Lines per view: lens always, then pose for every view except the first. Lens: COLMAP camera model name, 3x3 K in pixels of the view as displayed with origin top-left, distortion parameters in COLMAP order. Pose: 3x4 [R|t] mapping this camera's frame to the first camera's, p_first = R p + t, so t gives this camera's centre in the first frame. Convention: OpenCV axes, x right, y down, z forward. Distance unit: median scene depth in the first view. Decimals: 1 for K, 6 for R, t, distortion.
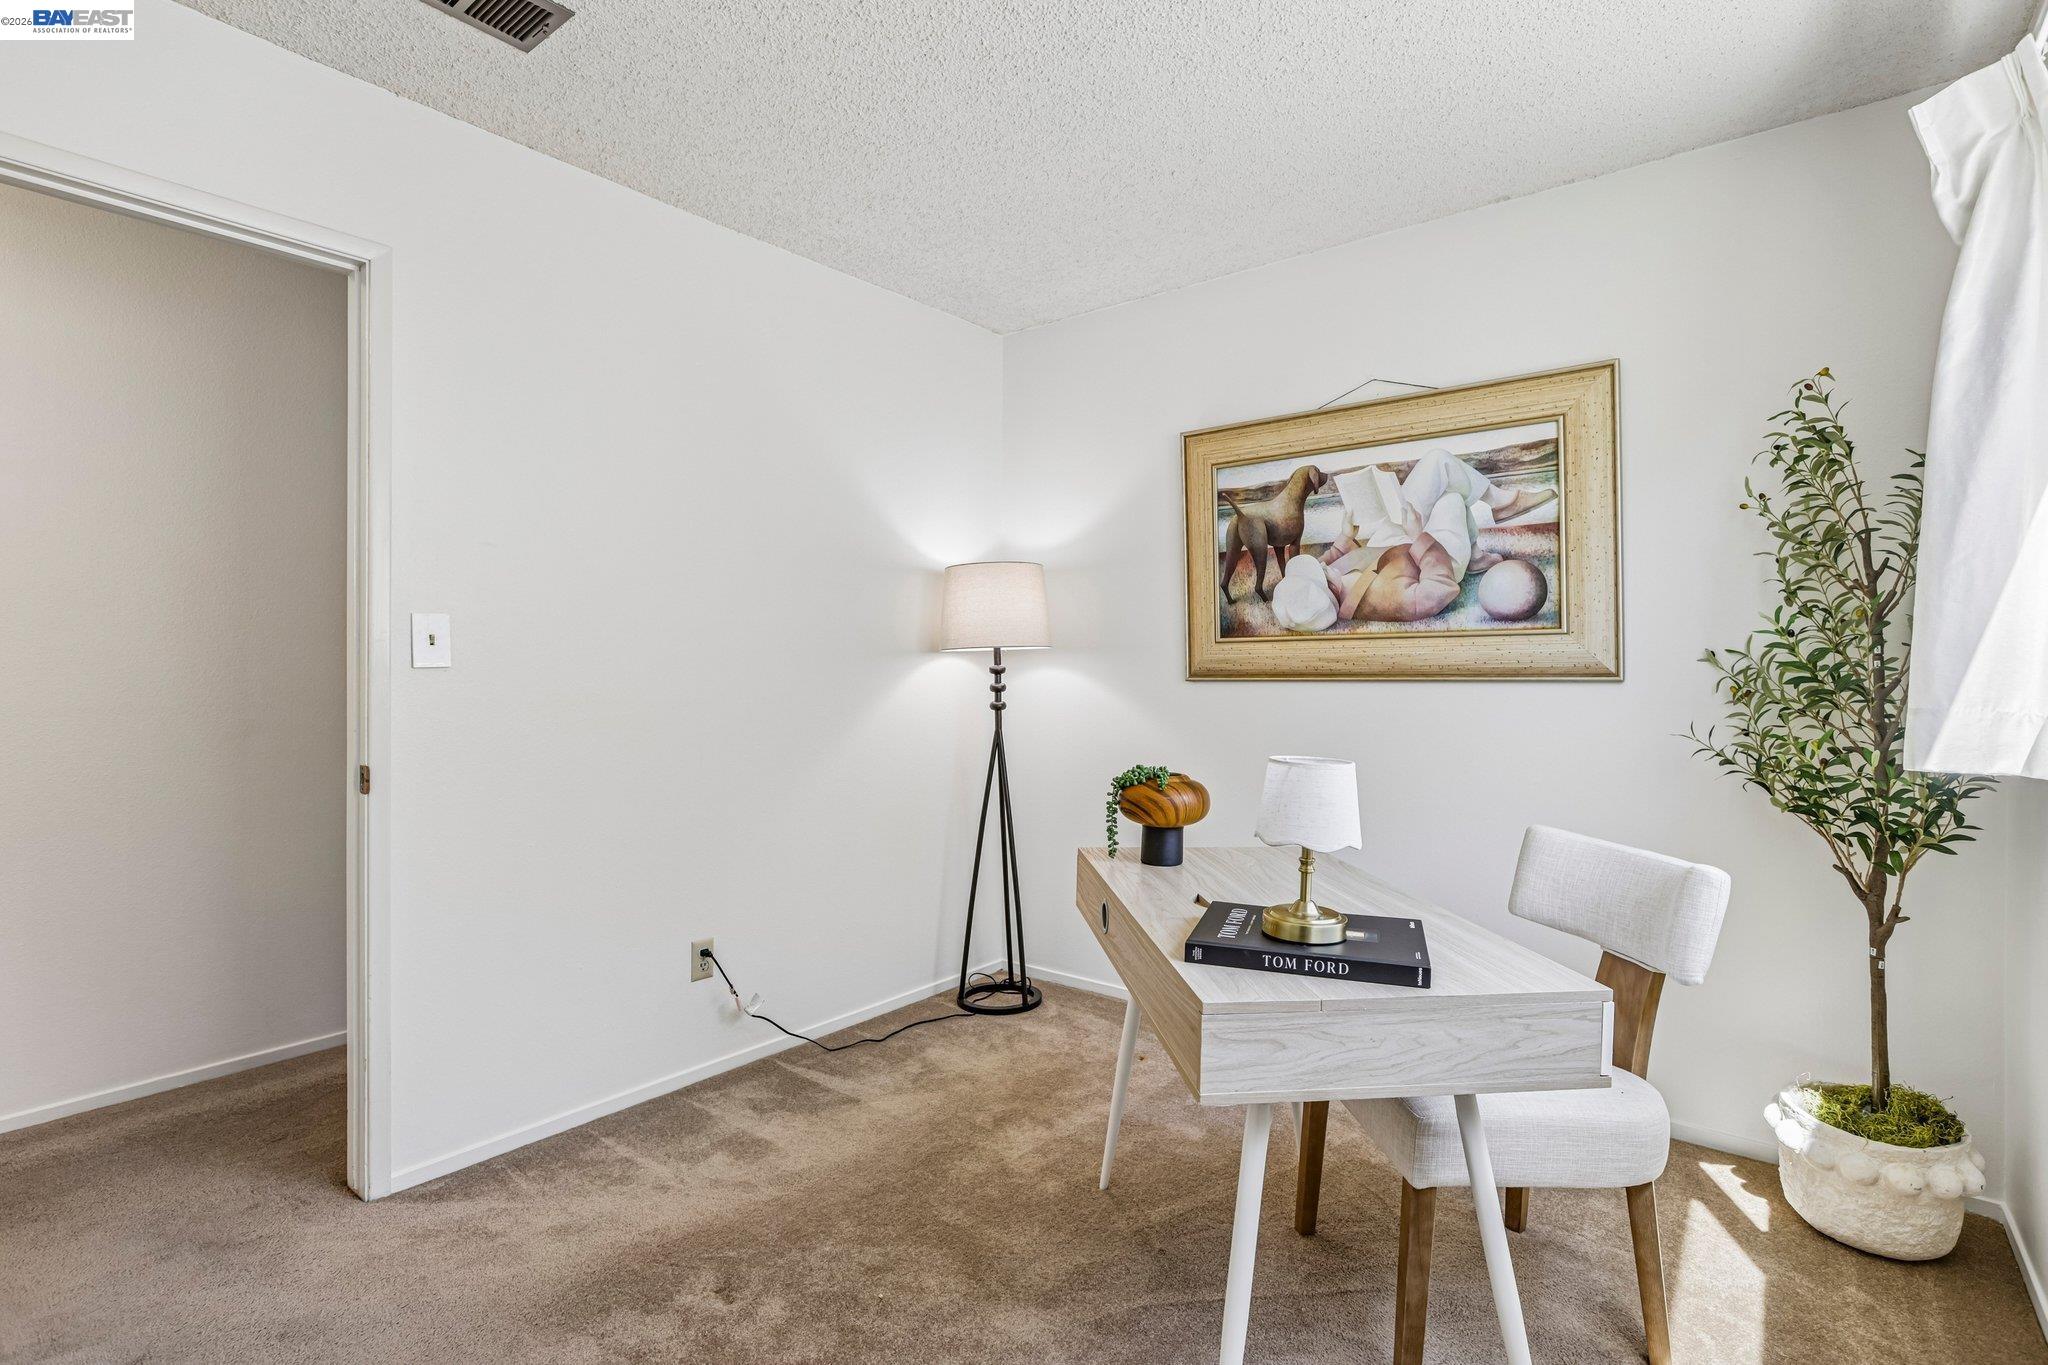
lens RADIAL K [[966.2, 0, 1024.4], [0, 966.2, 679.4], [0, 0, 1]] dist [-0.025424, -0.000603]
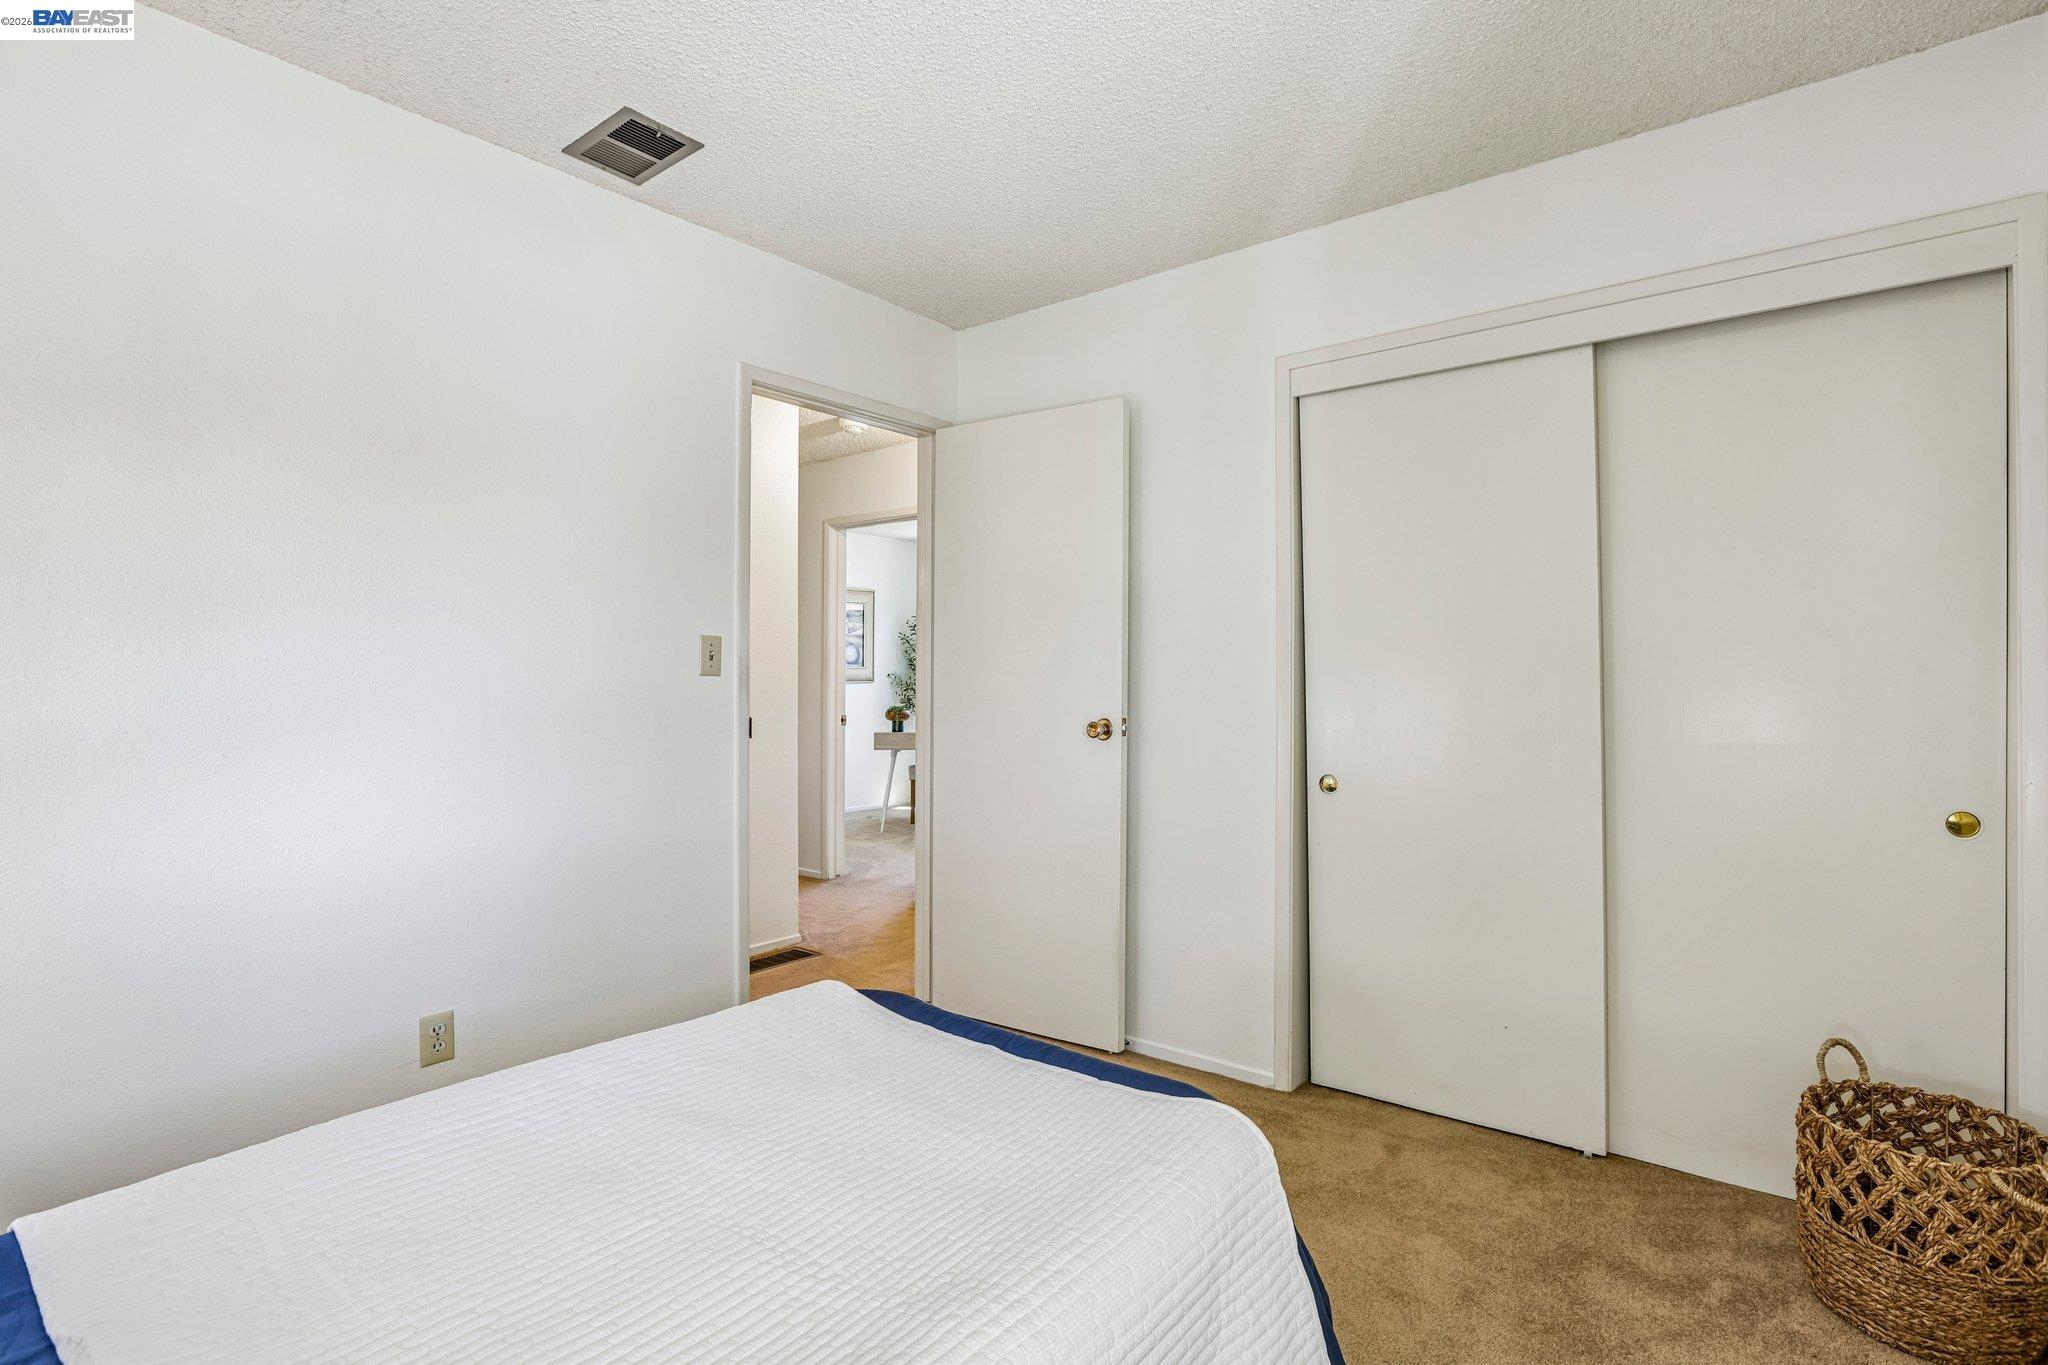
lens RADIAL K [[966.2, 0, 1024.2], [0, 966.2, 679.5], [0, 0, 1]] dist [-0.025424, -0.000603]
pose [[-0.006097, 0.005079, 0.999969, -2.829036], [-0.002700, 0.999983, -0.005095, 0.008538], [-0.999978, -0.002731, -0.006084, 0.446941]]
